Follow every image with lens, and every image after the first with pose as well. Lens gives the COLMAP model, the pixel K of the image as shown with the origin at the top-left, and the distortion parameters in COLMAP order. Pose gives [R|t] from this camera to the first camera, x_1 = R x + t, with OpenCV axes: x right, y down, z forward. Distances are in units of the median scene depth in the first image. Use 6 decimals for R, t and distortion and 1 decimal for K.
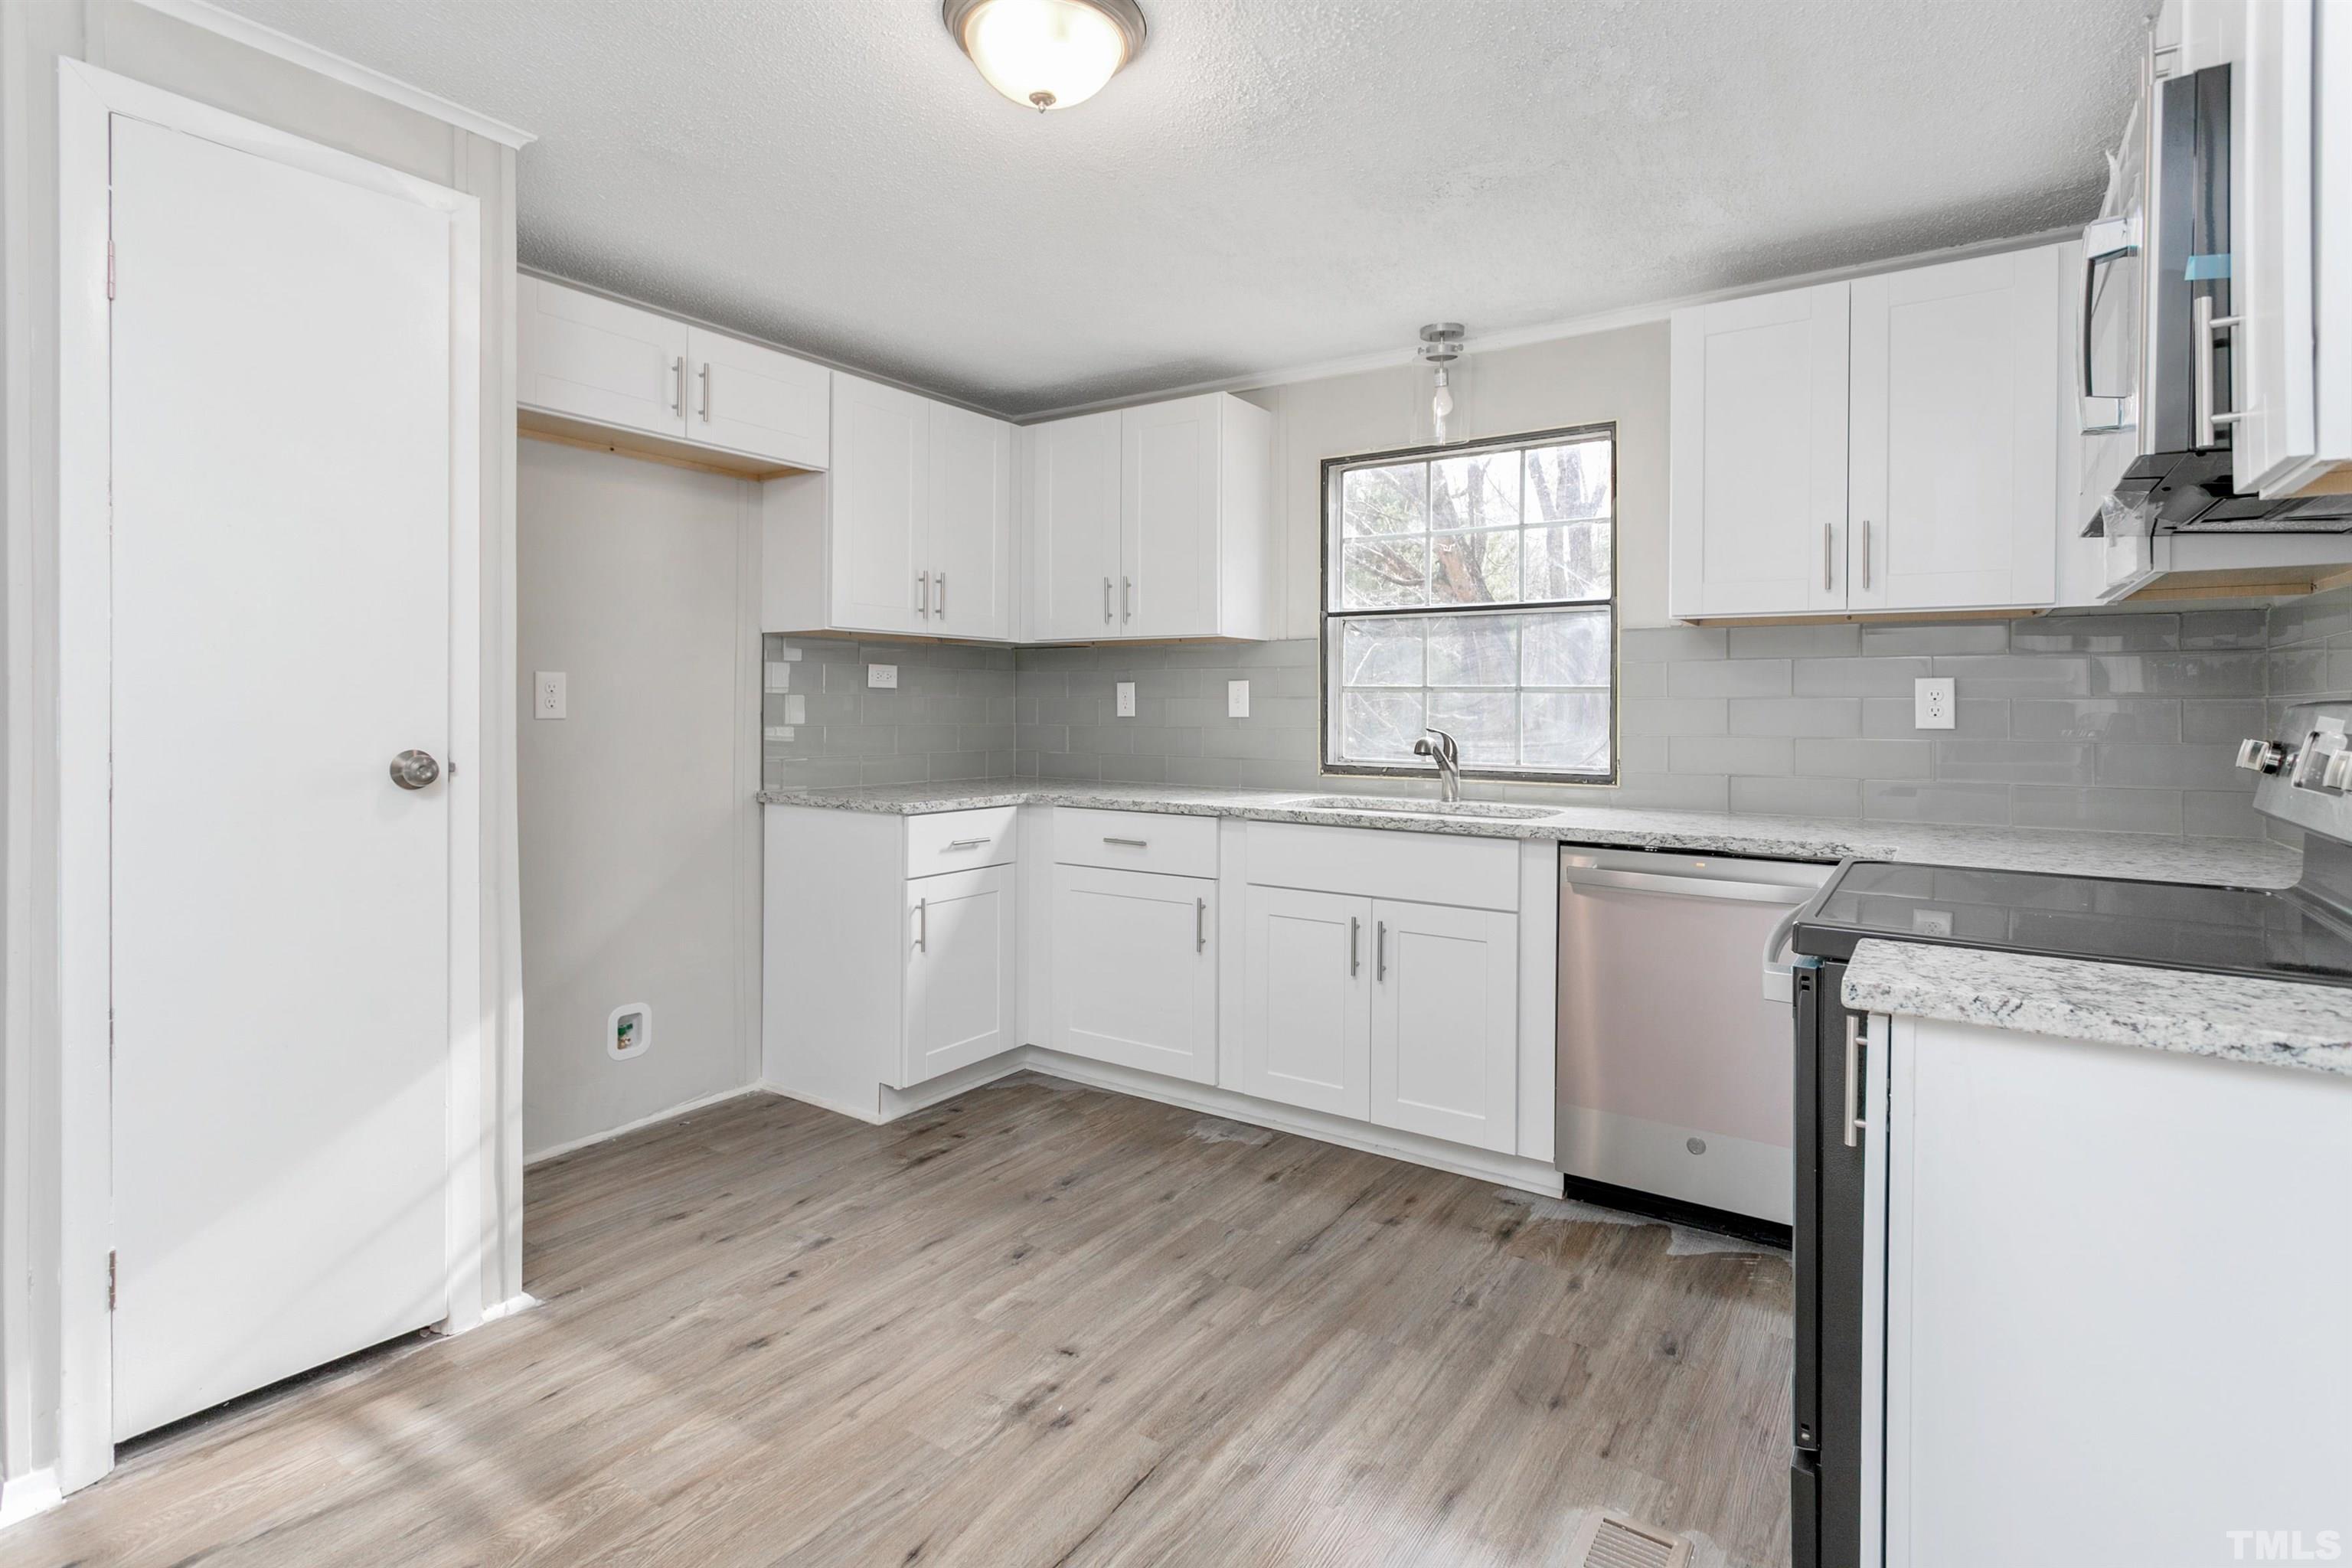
lens RADIAL K [[1147.7, 0, 1179.4], [0, 1147.7, 719.7], [0, 0, 1]] dist [0.003180, 0.001333]
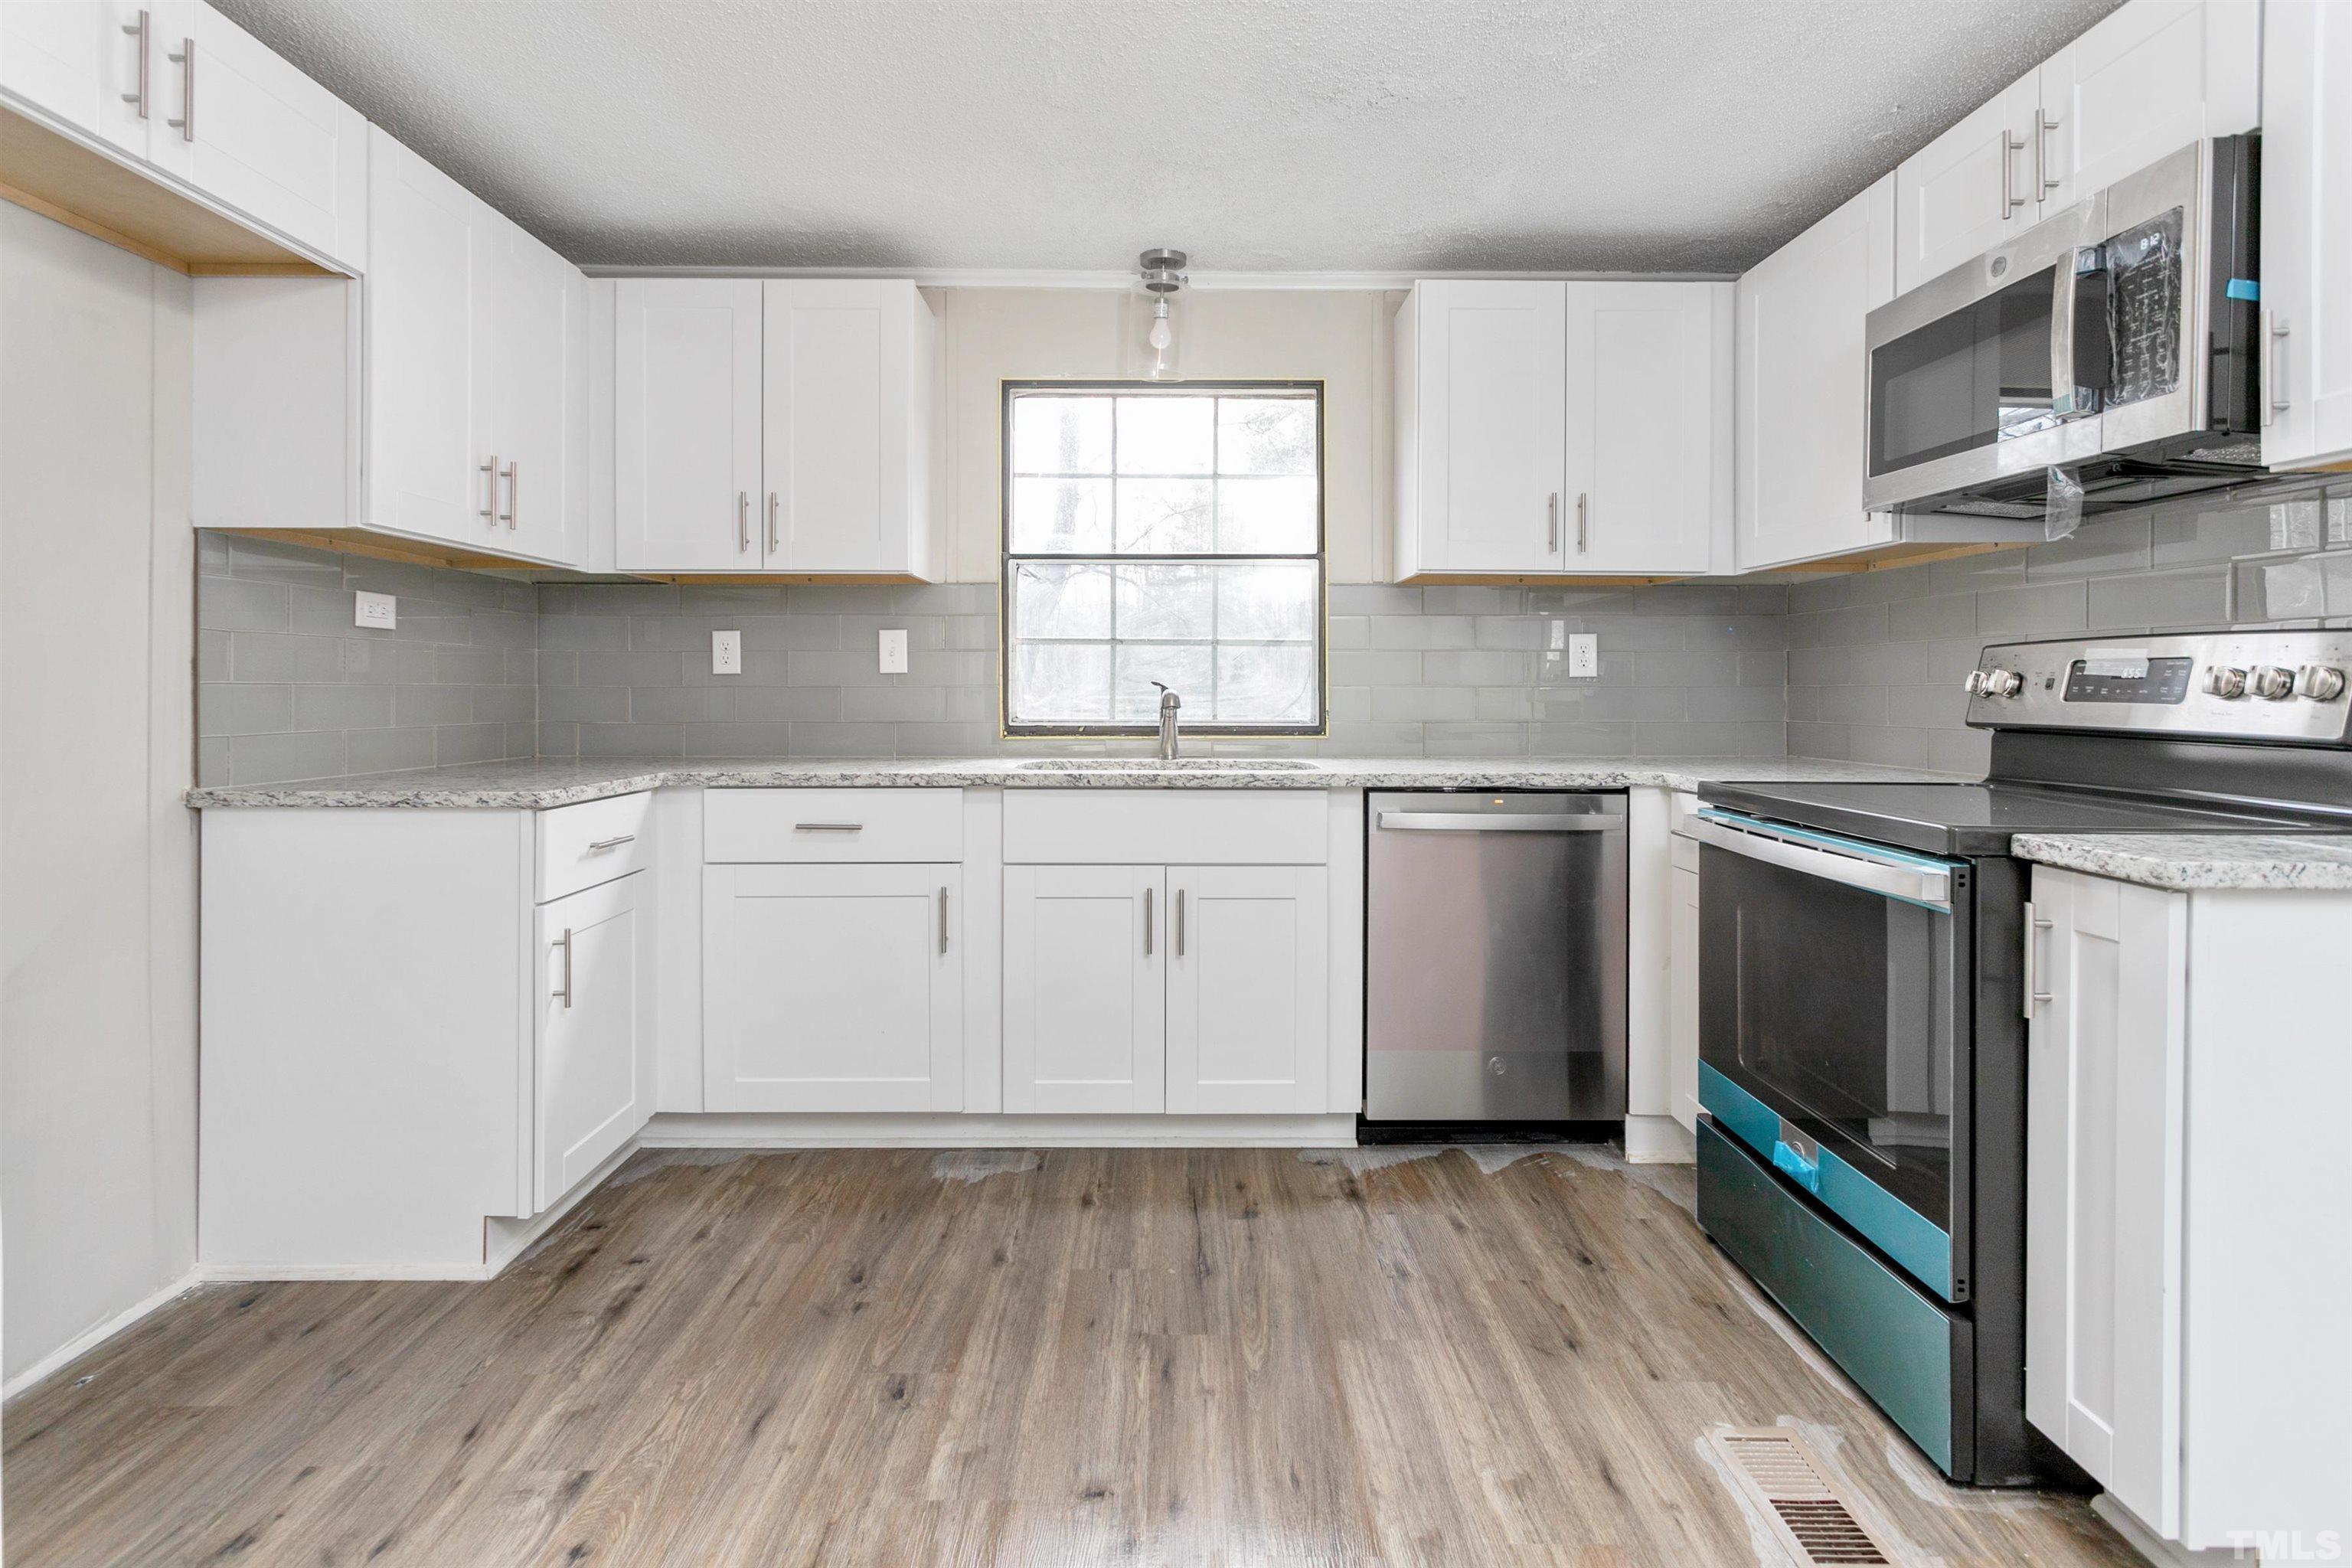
lens RADIAL K [[1147.7, 0, 1147.2], [0, 1147.7, 700.4], [0, 0, 1]] dist [0.003180, 0.001333]
pose [[0.823477, -0.009919, 0.567263, -0.337381], [0.009718, 0.999947, 0.003378, 0.020744], [-0.567266, 0.002731, 0.823530, 0.248147]]
